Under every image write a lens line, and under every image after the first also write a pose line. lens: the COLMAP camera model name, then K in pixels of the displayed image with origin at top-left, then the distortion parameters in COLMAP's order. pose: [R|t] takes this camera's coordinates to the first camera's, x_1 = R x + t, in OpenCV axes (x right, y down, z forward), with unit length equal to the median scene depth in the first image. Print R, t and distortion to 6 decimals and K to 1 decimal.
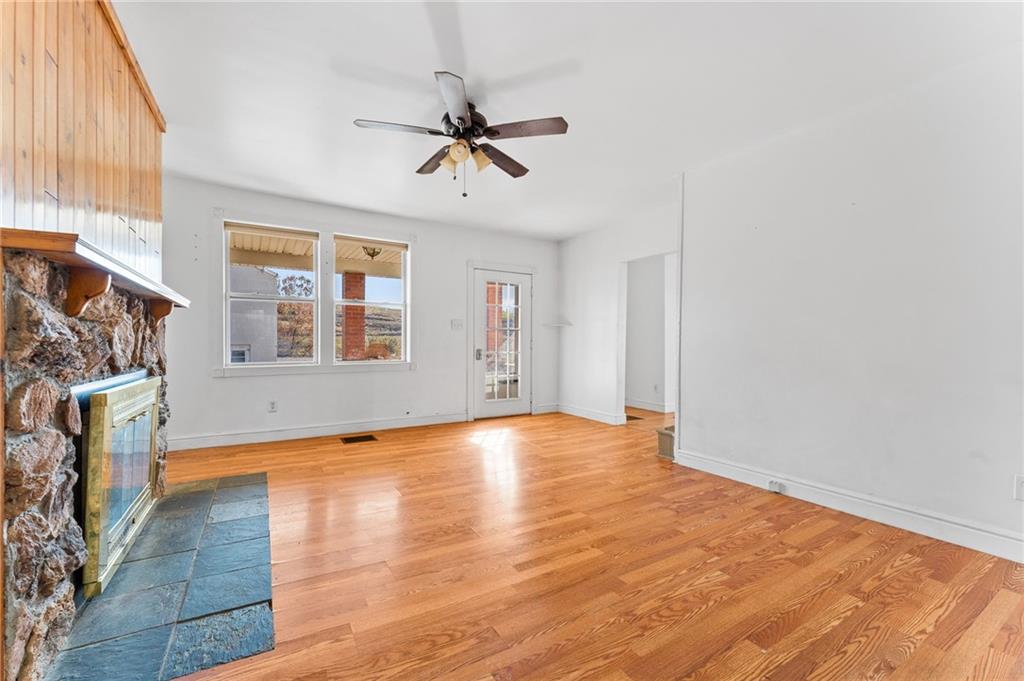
lens RADIAL K [[413.3, 0, 507.3], [0, 413.3, 345.5], [0, 0, 1]] dist [0.001151, -0.000565]
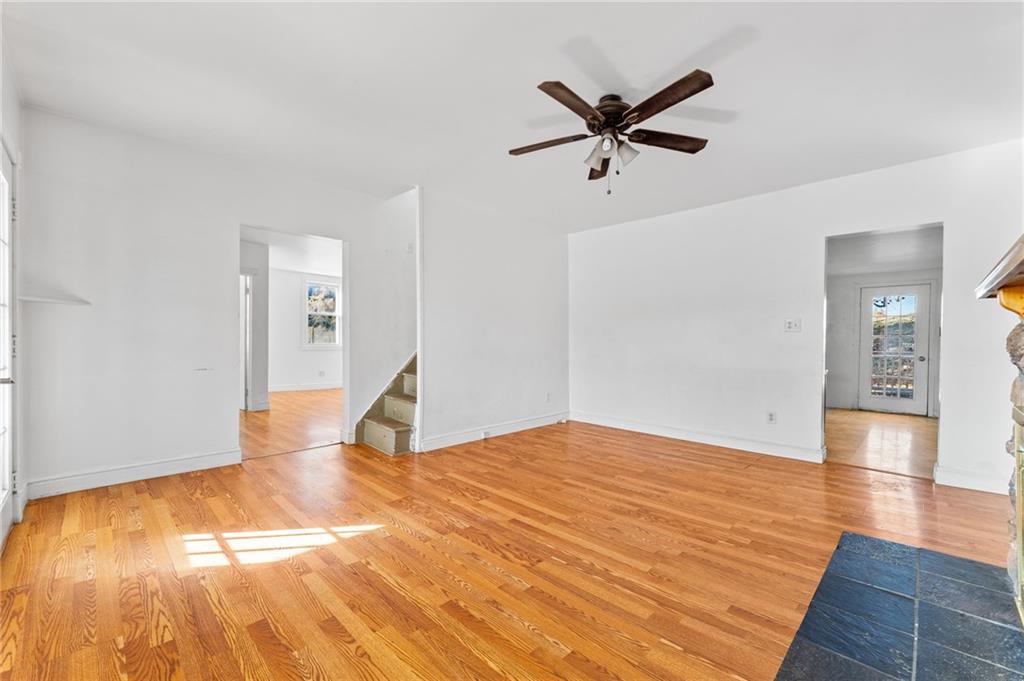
lens RADIAL K [[413.3, 0, 506.9], [0, 413.3, 342.6], [0, 0, 1]] dist [0.001151, -0.000565]
pose [[-0.244863, -0.008999, 0.969516, -0.876461], [-0.006848, 0.999948, 0.007552, -0.020927], [-0.969534, -0.004790, -0.244911, 1.294802]]
